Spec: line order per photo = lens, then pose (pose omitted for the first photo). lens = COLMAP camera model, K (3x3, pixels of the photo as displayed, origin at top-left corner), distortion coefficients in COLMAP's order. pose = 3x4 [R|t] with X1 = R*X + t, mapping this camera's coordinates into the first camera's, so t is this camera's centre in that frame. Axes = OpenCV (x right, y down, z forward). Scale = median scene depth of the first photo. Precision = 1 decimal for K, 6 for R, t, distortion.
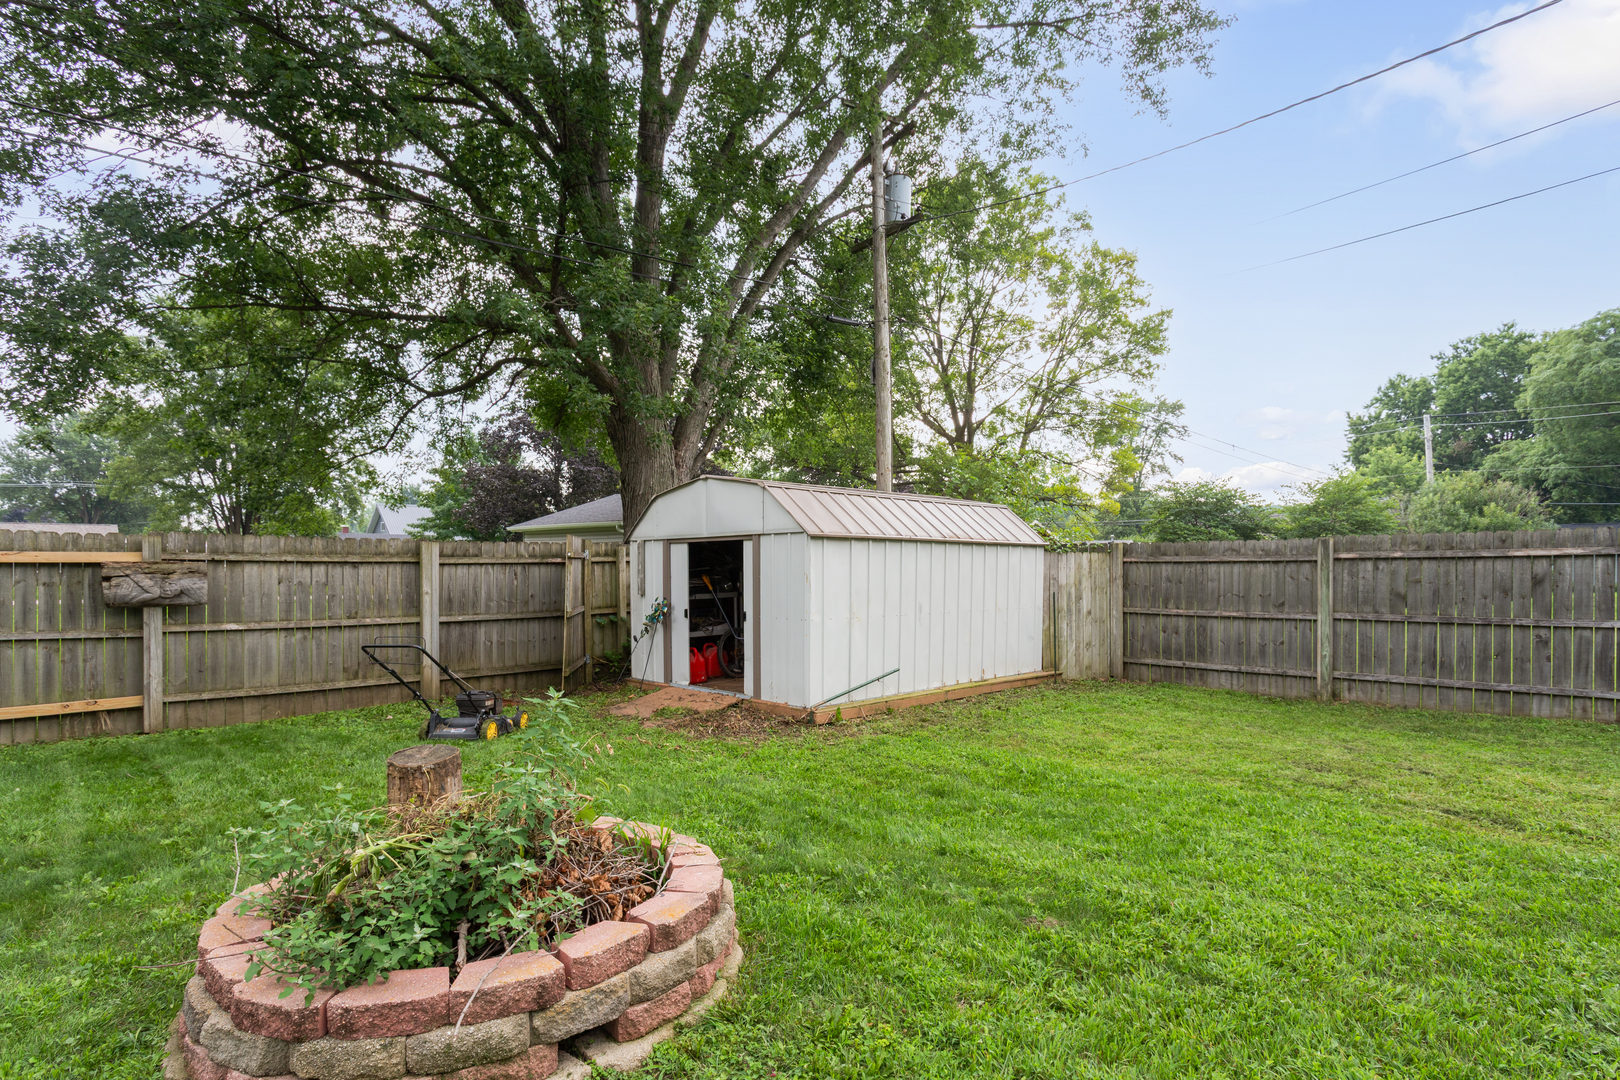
lens RADIAL K [[808.2, 0, 808.5], [0, 808.2, 570.3], [0, 0, 1]] dist [-0.014189, 0.000008]
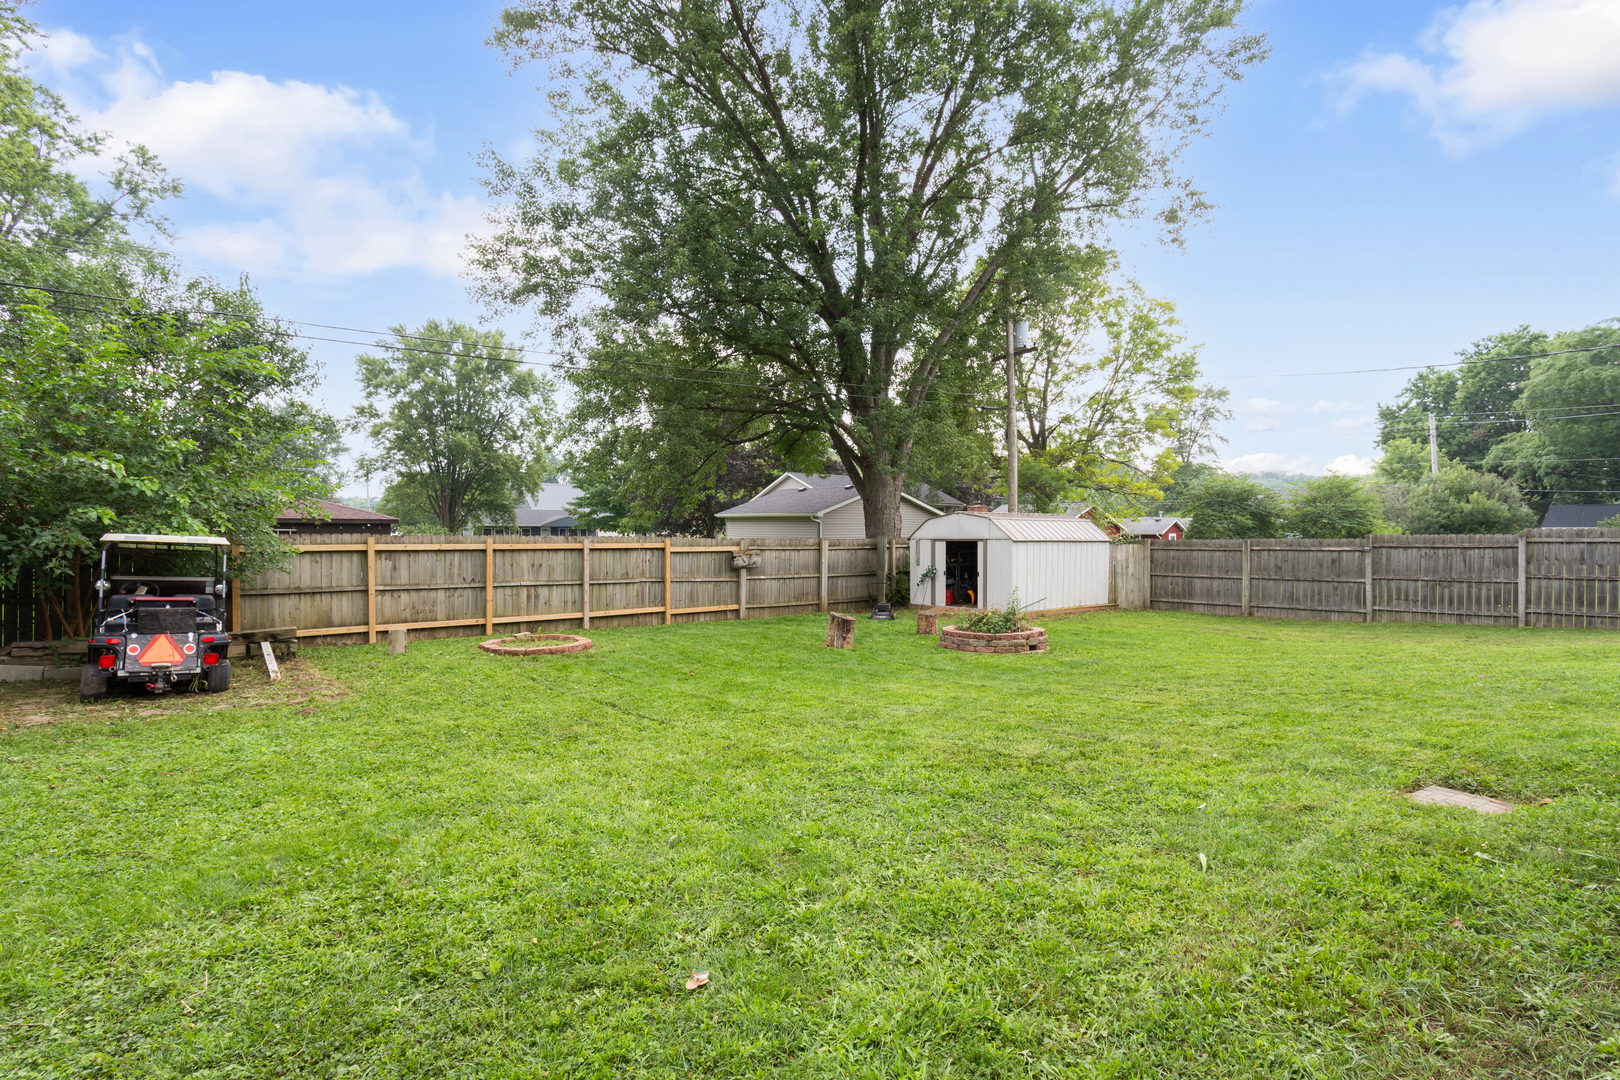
lens RADIAL K [[807.7, 0, 808.2], [0, 807.7, 532.9], [0, 0, 1]] dist [-0.002537, -0.000580]
pose [[0.998312, 0.004216, -0.057921, -0.328561], [-0.004520, 0.999977, -0.005123, -0.036036], [0.057898, 0.005376, 0.998308, -1.012098]]
